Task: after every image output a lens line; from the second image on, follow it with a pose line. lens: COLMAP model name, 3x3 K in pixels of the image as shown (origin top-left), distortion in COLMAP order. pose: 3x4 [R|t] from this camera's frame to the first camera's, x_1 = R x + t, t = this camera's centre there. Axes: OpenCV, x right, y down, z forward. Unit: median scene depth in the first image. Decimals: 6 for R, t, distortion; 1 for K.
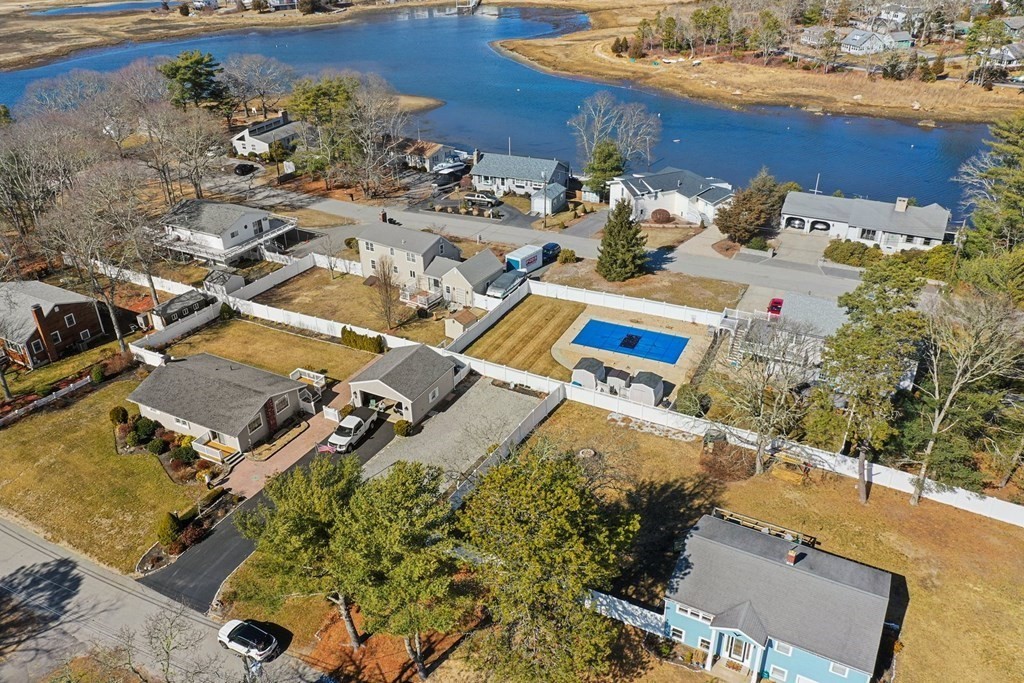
lens RADIAL K [[812.9, 0, 509.1], [0, 812.9, 334.1], [0, 0, 1]] dist [0.001457, 0.002693]
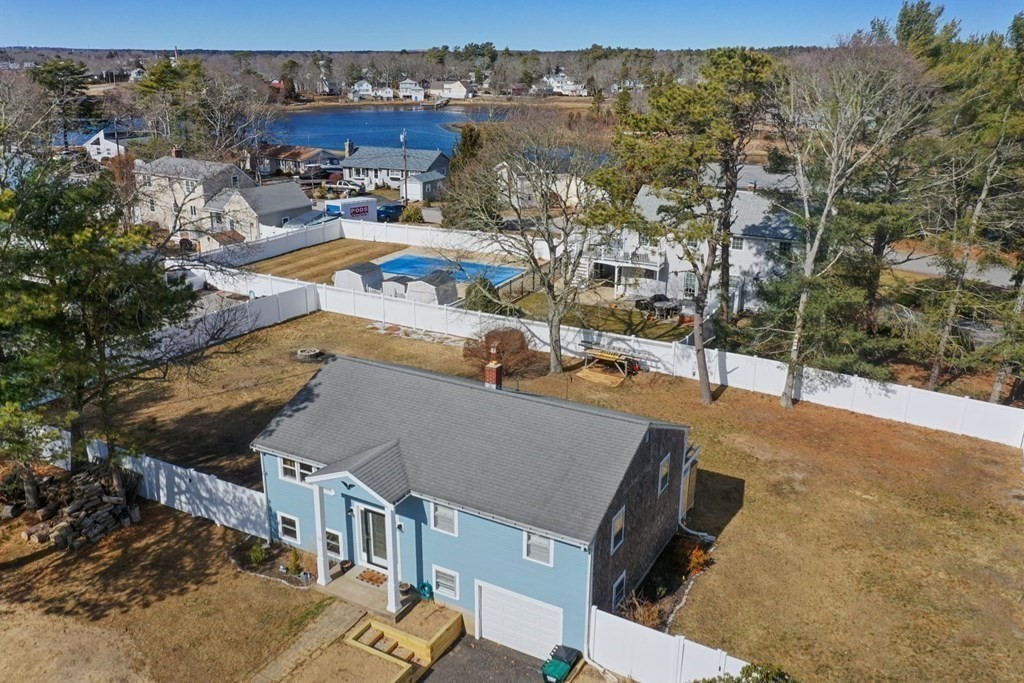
lens RADIAL K [[845.3, 0, 509.8], [0, 845.3, 340.2], [0, 0, 1]] dist [0.003817, -0.000680]
pose [[0.999663, 0.025423, 0.005218, 0.184029], [-0.024165, 0.985106, -0.170242, 0.180212], [-0.009469, 0.170059, 0.985388, 0.231394]]
